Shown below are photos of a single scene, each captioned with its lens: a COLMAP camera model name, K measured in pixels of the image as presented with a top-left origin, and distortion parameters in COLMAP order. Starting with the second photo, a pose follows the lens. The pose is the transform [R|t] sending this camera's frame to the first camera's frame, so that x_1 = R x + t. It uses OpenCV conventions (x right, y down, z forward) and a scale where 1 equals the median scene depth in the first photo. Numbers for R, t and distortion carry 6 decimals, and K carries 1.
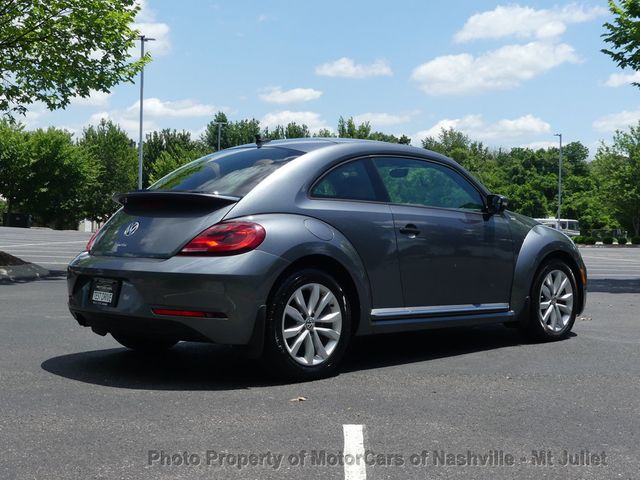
lens RADIAL K [[913.3, 0, 320.0], [0, 913.3, 240.0], [0, 0, 1]] dist [0.002130, -0.020302]
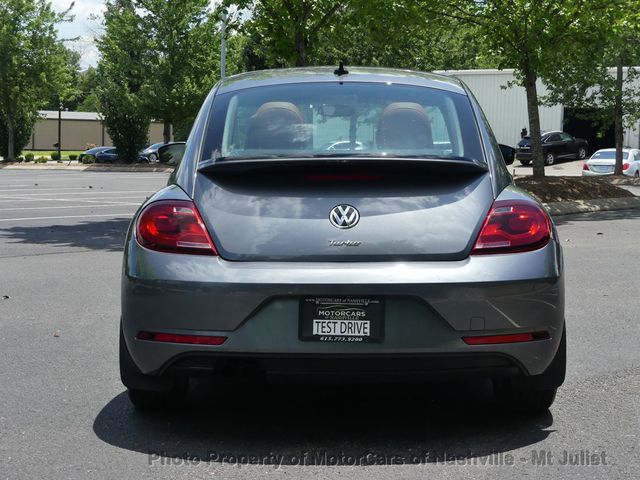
lens RADIAL K [[1314.1, 0, 320.0], [0, 1314.1, 240.0], [0, 0, 1]] dist [-0.042593, -0.481838]
pose [[0.703123, -0.064419, 0.708144, -0.870419], [0.016131, 0.997077, 0.074686, -0.064565], [-0.710885, -0.041090, 0.702106, 0.375374]]
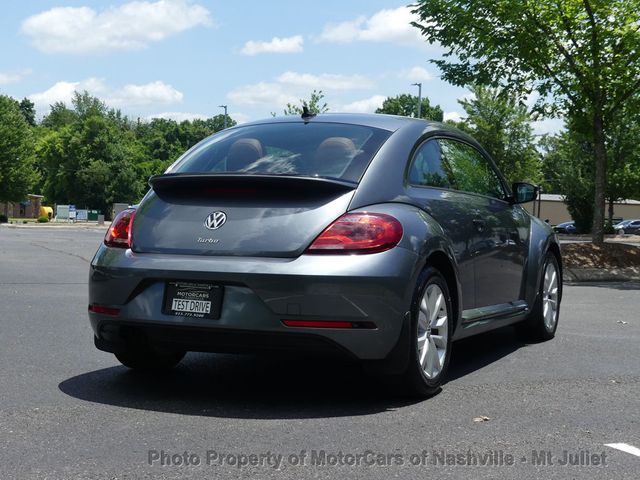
lens RADIAL K [[1039.4, 0, 320.0], [0, 1039.4, 240.0], [0, 0, 1]] dist [-0.000199, 0.114445]
pose [[0.935793, -0.002756, 0.352538, -0.445515], [-0.003266, 0.999859, 0.016486, -0.010281], [-0.352534, -0.016579, 0.935652, 0.115372]]
